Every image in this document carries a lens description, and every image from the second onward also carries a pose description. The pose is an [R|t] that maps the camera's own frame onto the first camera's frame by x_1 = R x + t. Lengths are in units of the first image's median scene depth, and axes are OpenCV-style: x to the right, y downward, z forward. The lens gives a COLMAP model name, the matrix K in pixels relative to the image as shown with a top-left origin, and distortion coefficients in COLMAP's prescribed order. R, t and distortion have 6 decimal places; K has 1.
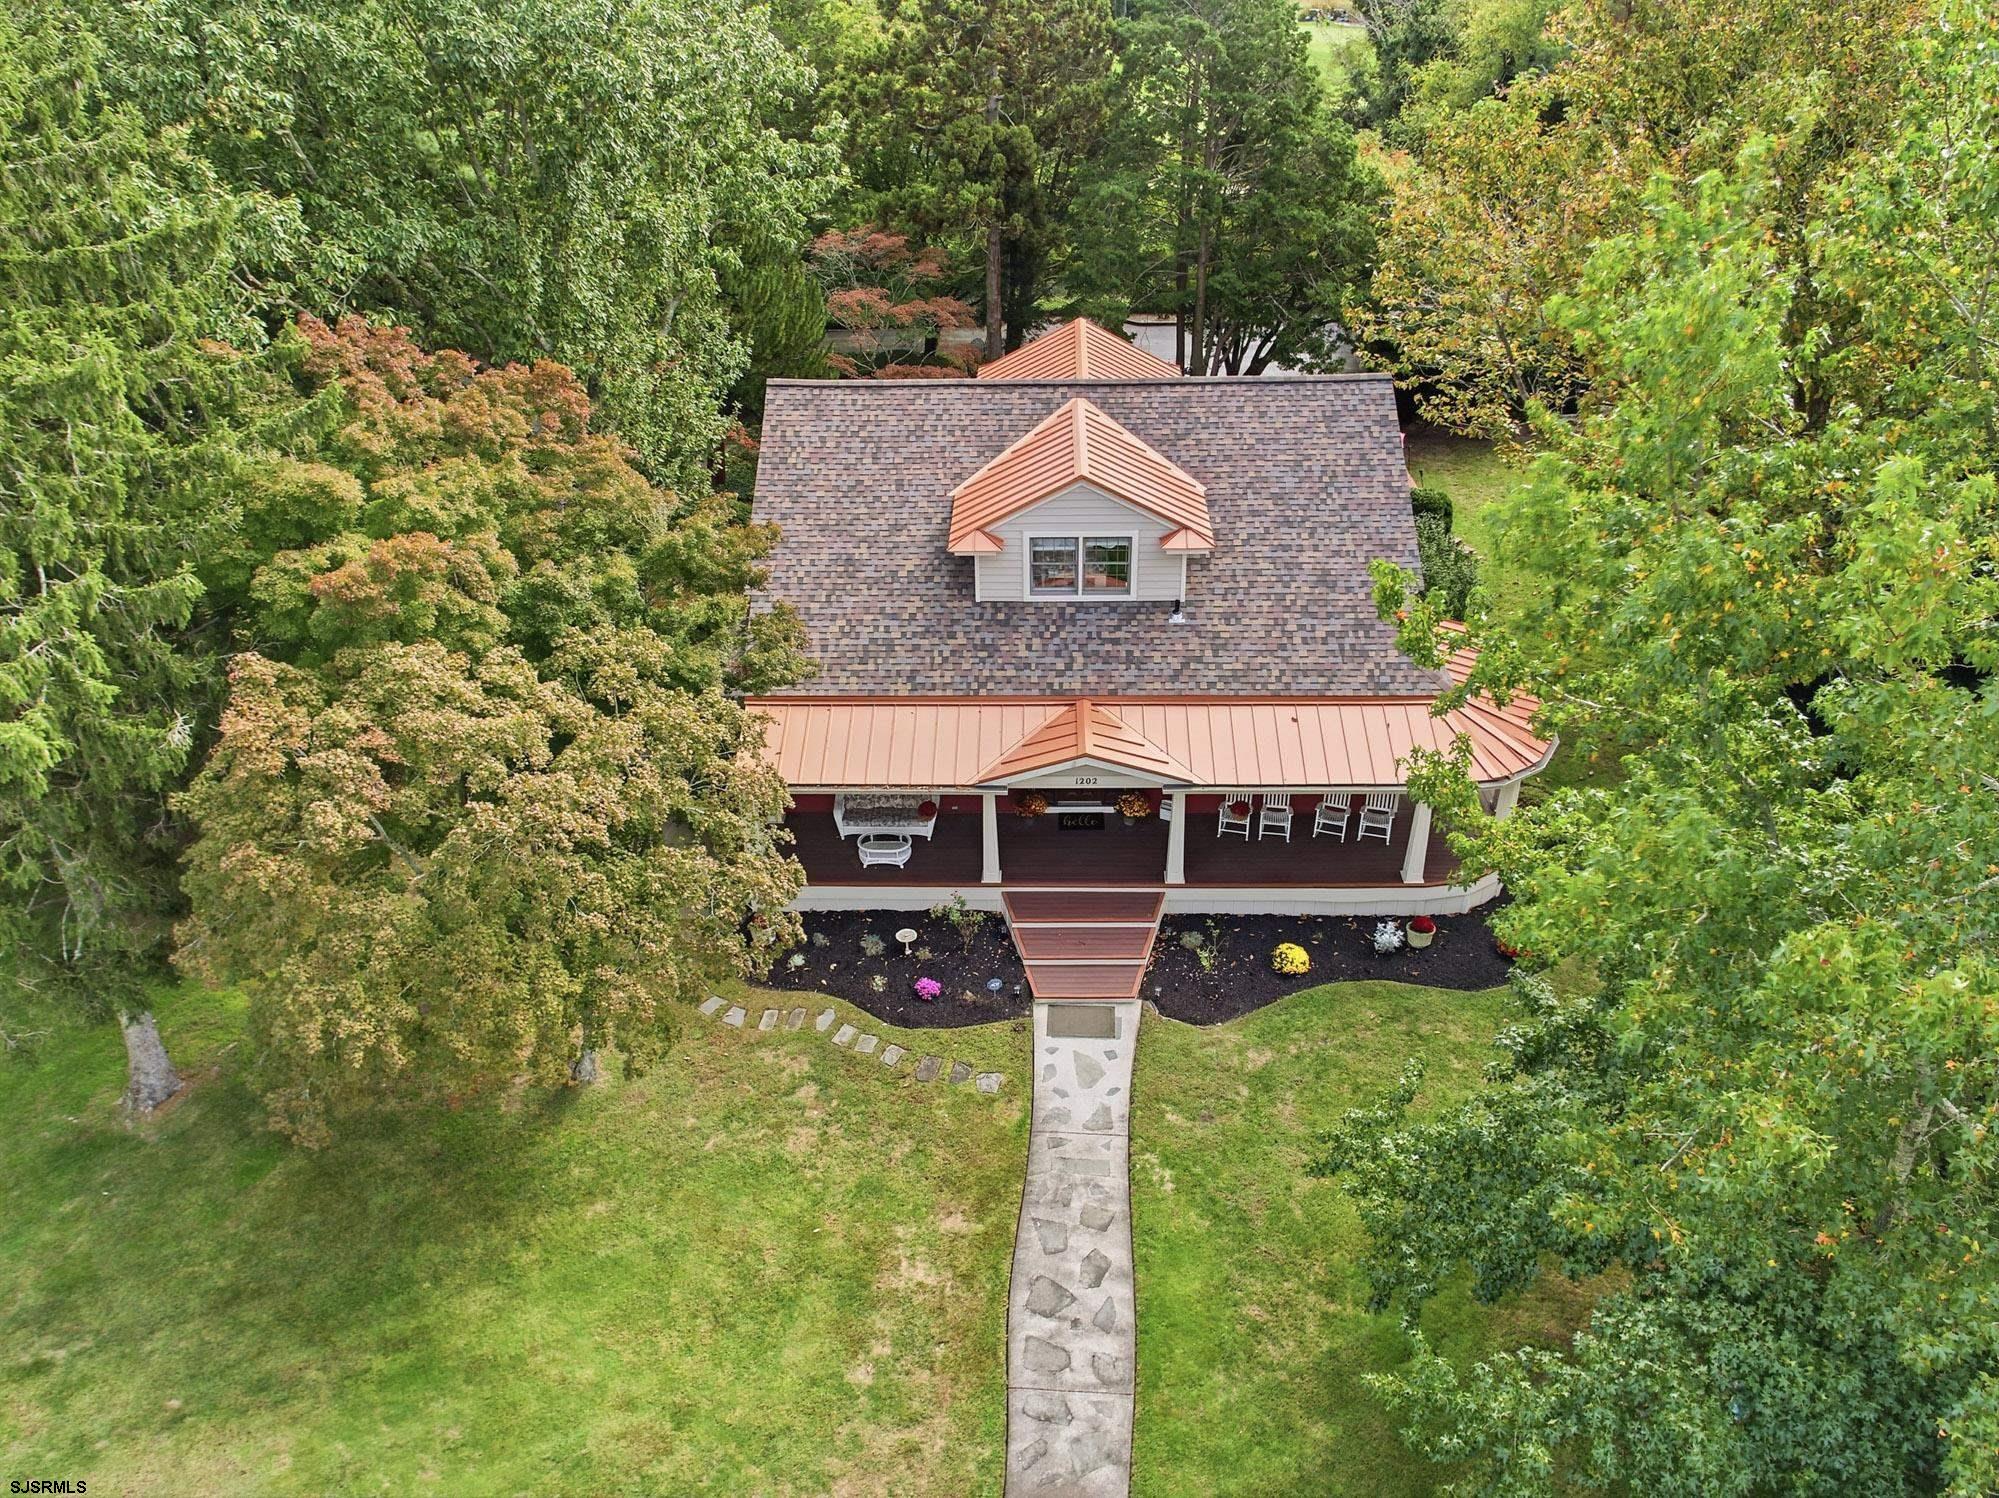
lens RADIAL K [[1415.6, 0, 999.5], [0, 1415.6, 749.0], [0, 0, 1]] dist [0.001462, -0.002202]
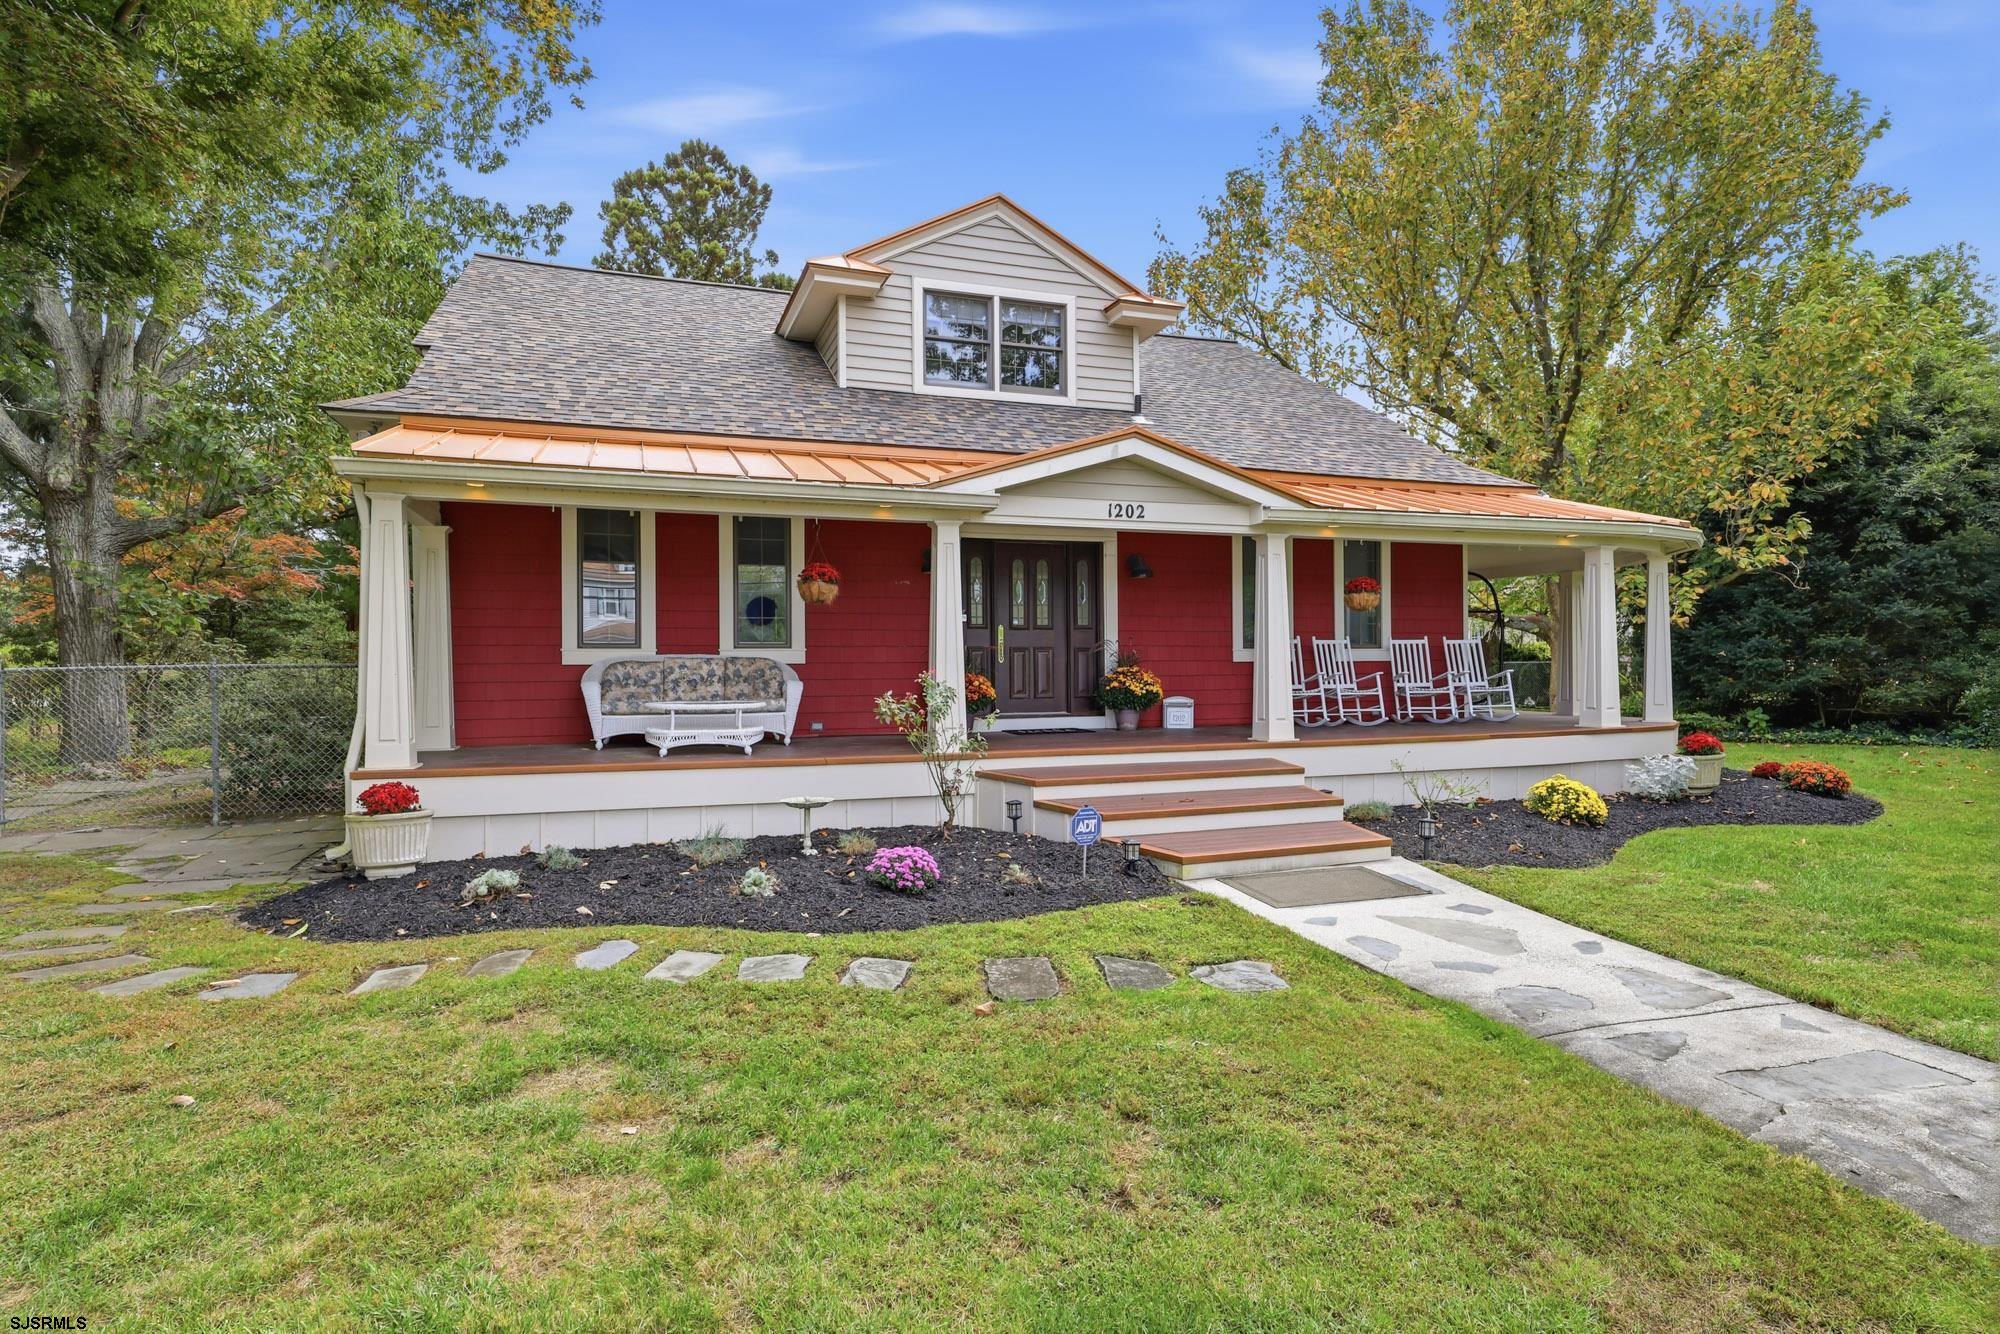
lens RADIAL K [[1024.7, 0, 999.1], [0, 1024.7, 661.6], [0, 0, 1]] dist [-0.002071, -0.000692]
pose [[0.932433, 0.015553, 0.361008, -0.112789], [0.179487, 0.847169, -0.500088, 0.237218], [-0.313613, 0.531095, 0.787137, 0.695734]]
